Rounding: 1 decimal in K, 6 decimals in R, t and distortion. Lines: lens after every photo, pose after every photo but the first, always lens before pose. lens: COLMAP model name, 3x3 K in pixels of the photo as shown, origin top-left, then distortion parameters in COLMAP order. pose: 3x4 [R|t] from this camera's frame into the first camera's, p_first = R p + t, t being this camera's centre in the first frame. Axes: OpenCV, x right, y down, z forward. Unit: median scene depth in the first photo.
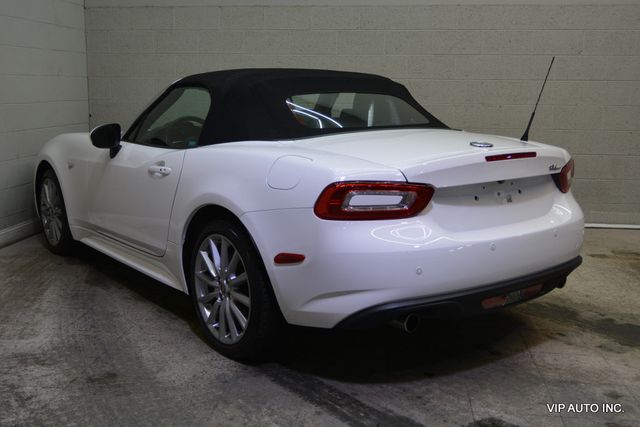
lens RADIAL K [[693.0, 0, 318.9], [0, 693.0, 212.2], [0, 0, 1]] dist [-0.005293, -0.001359]
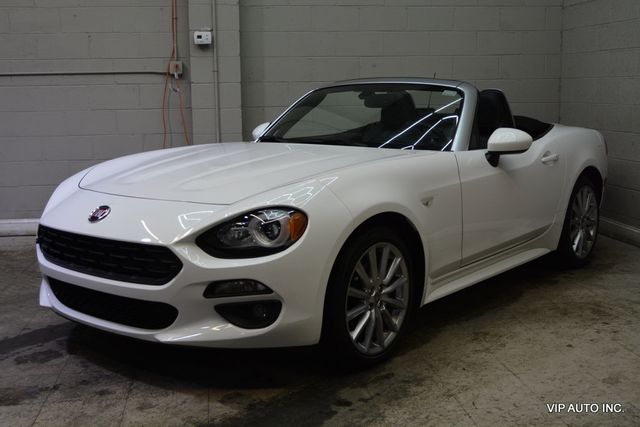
lens RADIAL K [[794.7, 0, 322.2], [0, 794.7, 213.4], [0, 0, 1]] dist [-0.009196, -0.015987]
pose [[0.246750, 0.141185, -0.958739, 1.347556], [-0.157579, 0.982009, 0.104056, -0.144405], [0.956182, 0.125402, 0.264558, 0.810505]]
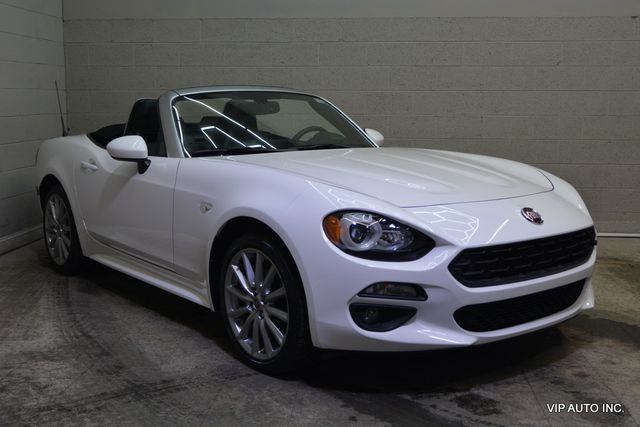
lens RADIAL K [[756.9, 0, 319.4], [0, 756.9, 213.6], [0, 0, 1]] dist [-0.004205, -0.016576]
pose [[0.999359, -0.010996, 0.034063, -0.024549], [0.012000, 0.999495, -0.029415, 0.032071], [-0.033722, 0.029805, 0.998987, -0.163905]]
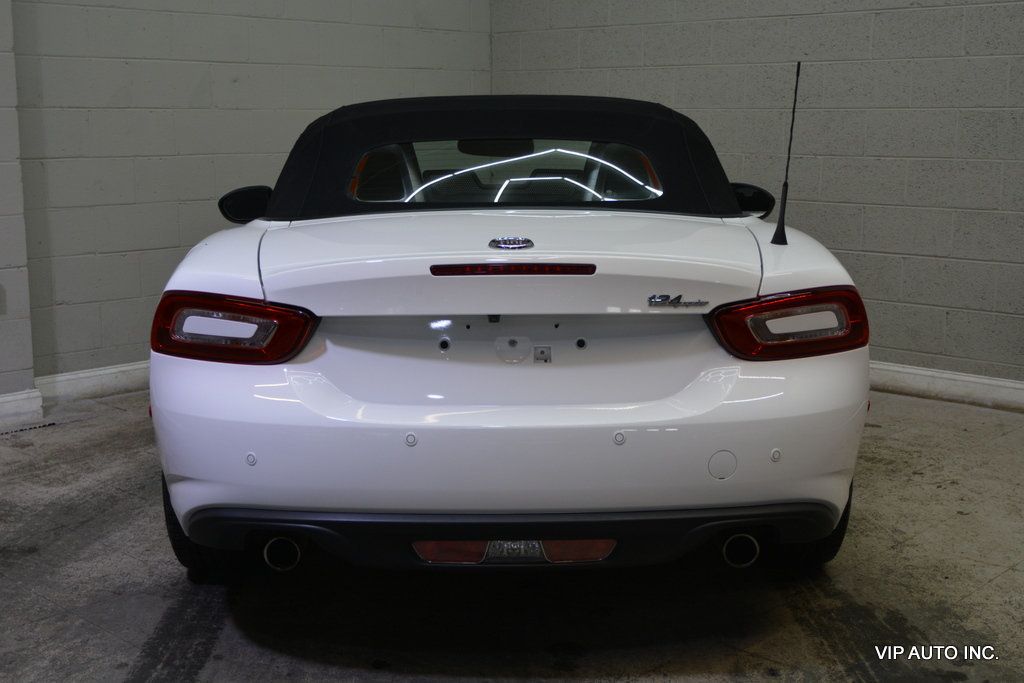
lens RADIAL K [[1271.6, 0, 515.5], [0, 1271.6, 341.3], [0, 0, 1]] dist [-0.009196, -0.015987]
pose [[0.802668, 0.095741, -0.588691, 0.719435], [-0.099941, 0.994667, 0.025498, -0.045906], [0.587993, 0.038368, 0.807956, 0.228875]]
